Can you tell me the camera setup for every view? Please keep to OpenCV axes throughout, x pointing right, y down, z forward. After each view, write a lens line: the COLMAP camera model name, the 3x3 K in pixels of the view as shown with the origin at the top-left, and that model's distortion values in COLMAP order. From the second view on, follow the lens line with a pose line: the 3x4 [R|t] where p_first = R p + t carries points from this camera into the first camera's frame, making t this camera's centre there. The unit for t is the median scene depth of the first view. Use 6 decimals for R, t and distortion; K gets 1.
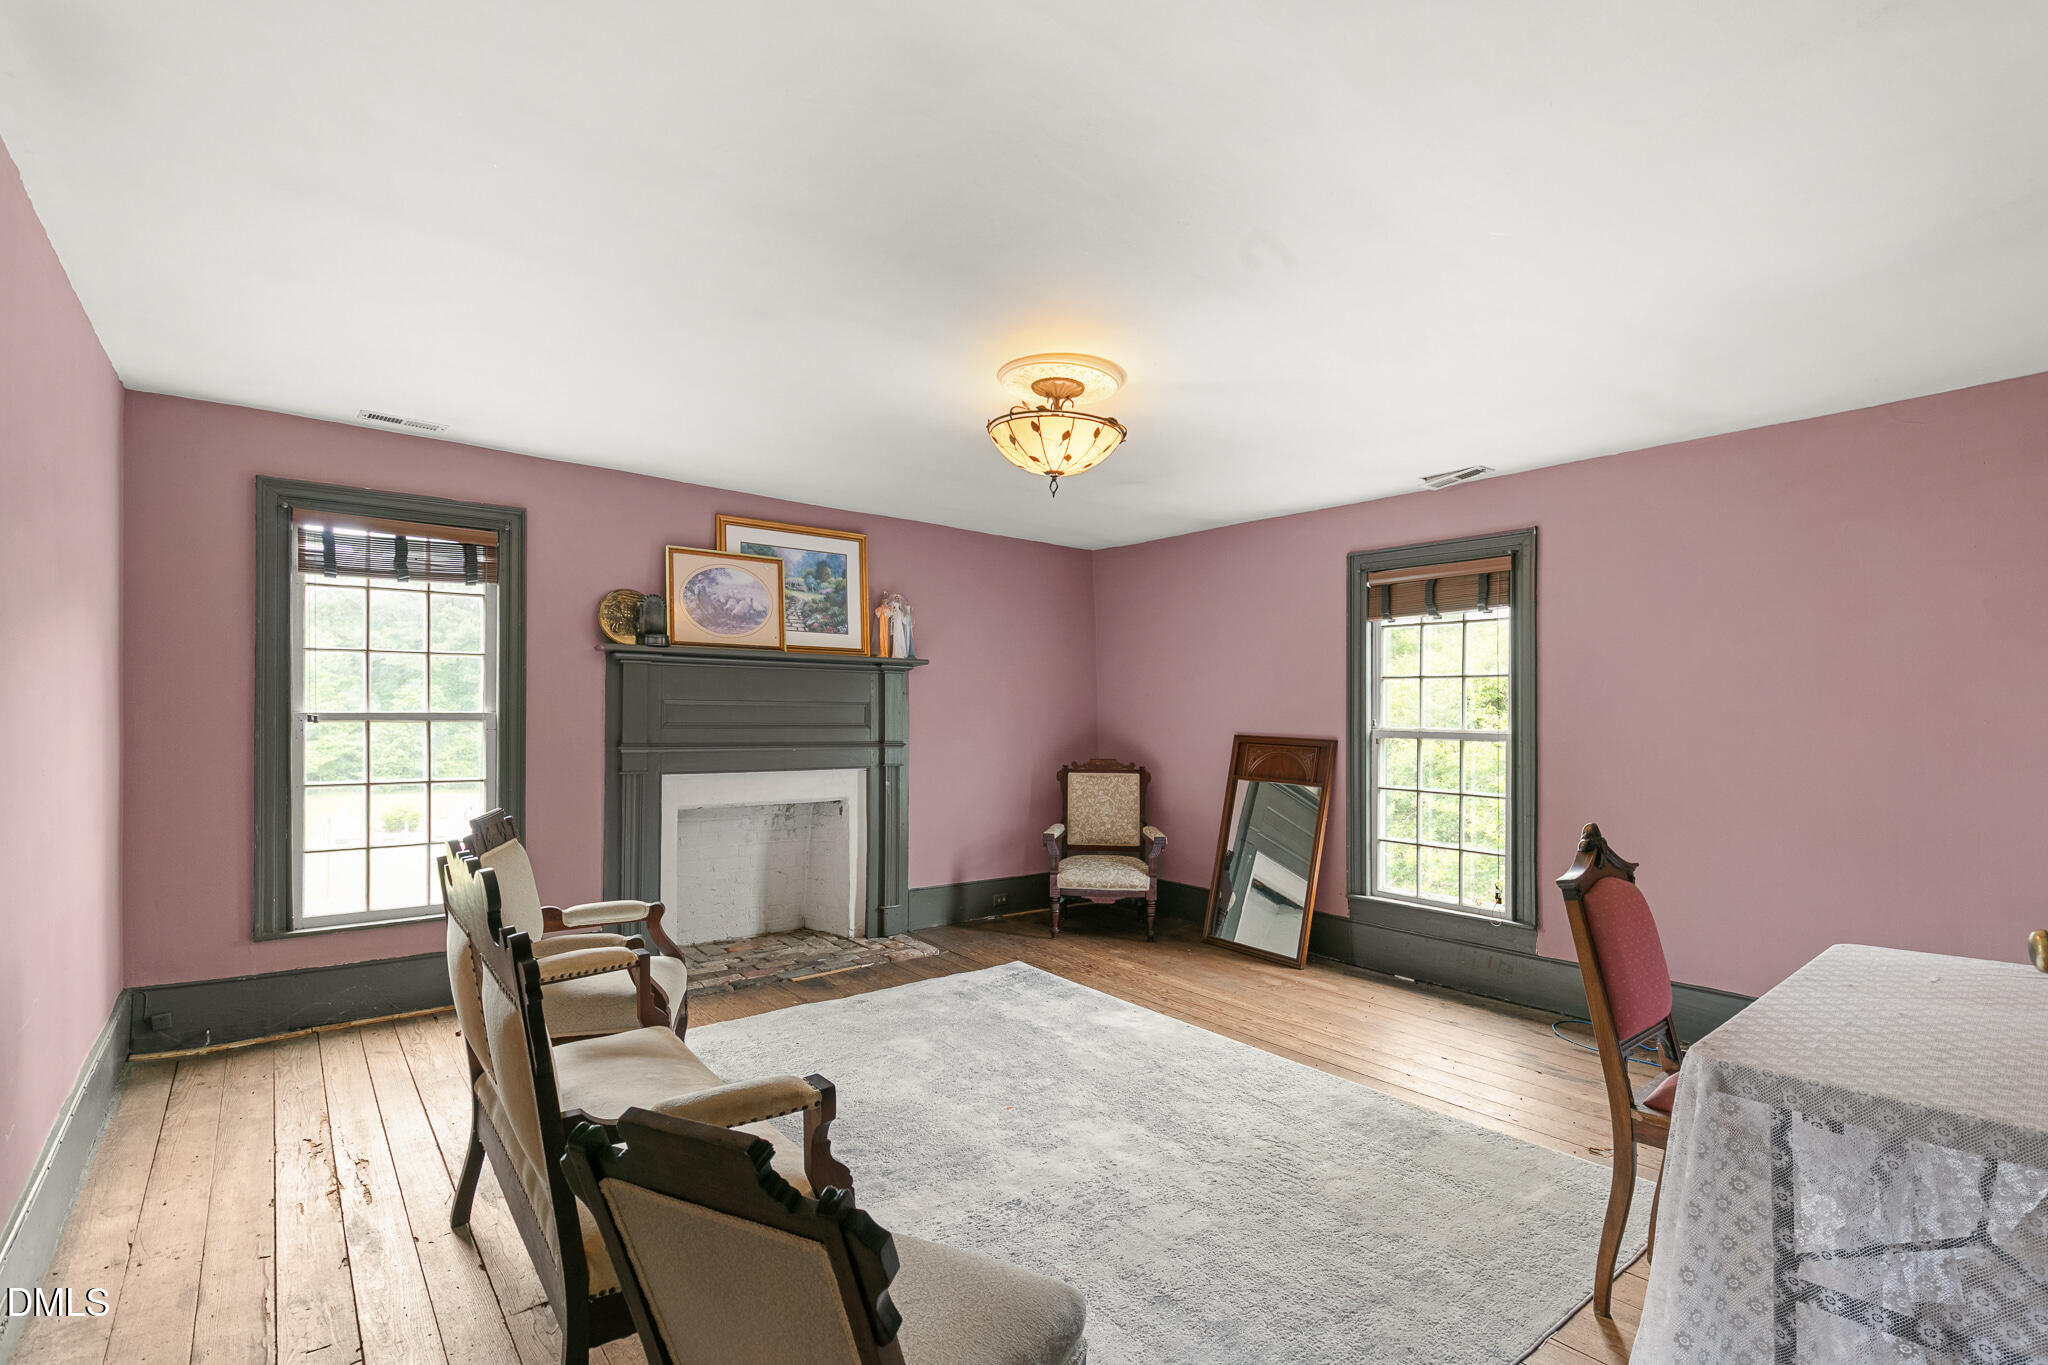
lens RADIAL K [[945.6, 0, 1029.1], [0, 945.6, 689.4], [0, 0, 1]] dist [0.006063, -0.001971]
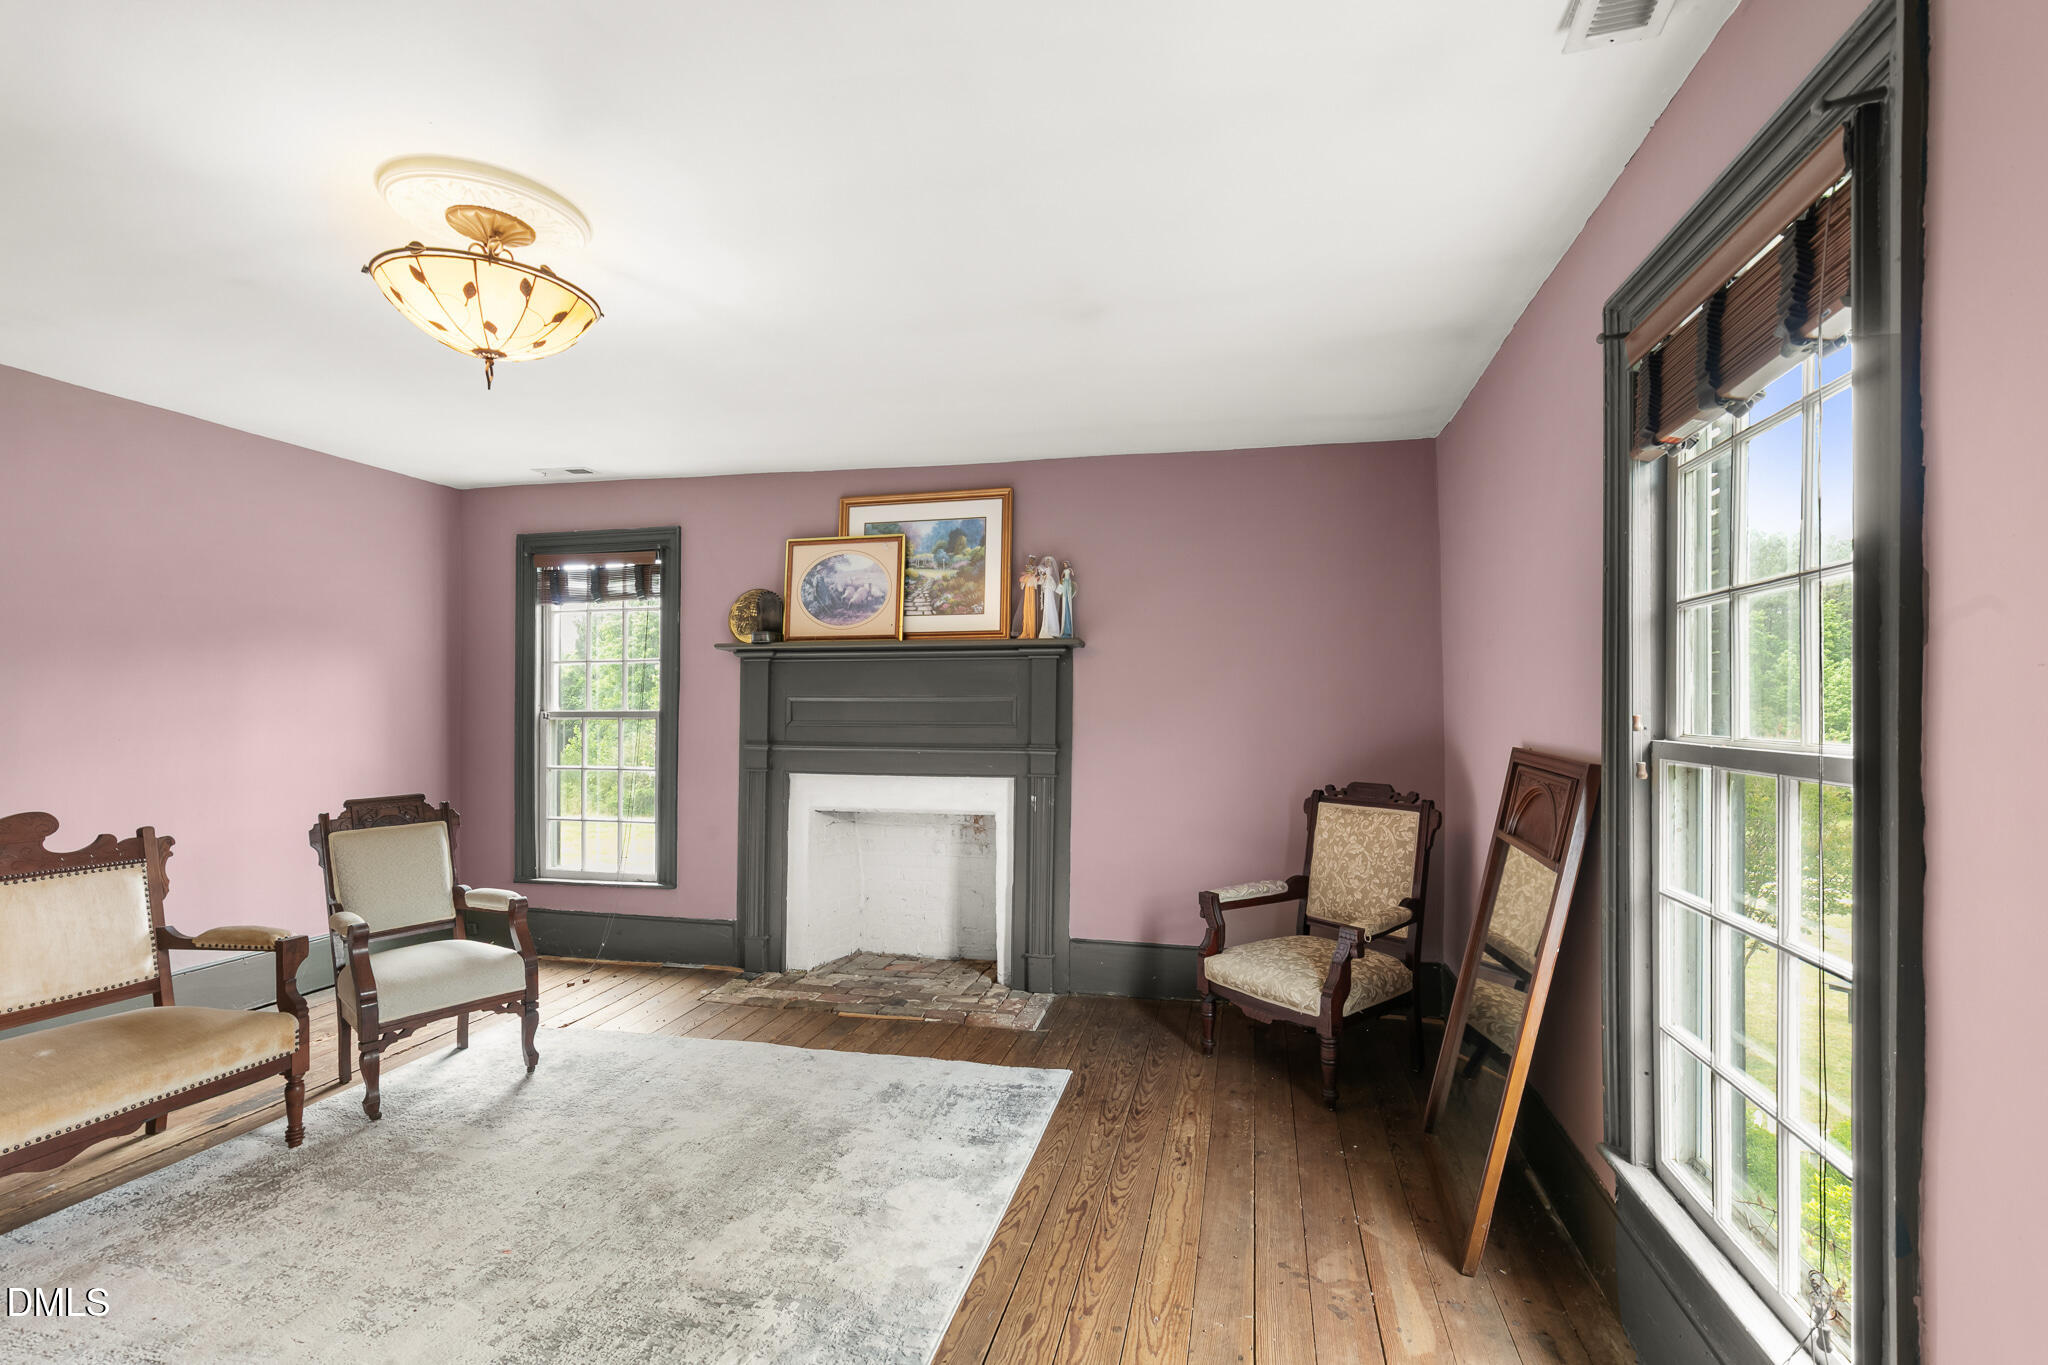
lens RADIAL K [[945.6, 0, 1024.6], [0, 945.6, 703.1], [0, 0, 1]] dist [0.006063, -0.001971]
pose [[0.612144, -0.013554, -0.790630, 0.498797], [0.024230, 0.999705, 0.001622, 0.019730], [0.790375, -0.020150, 0.612292, 0.546167]]
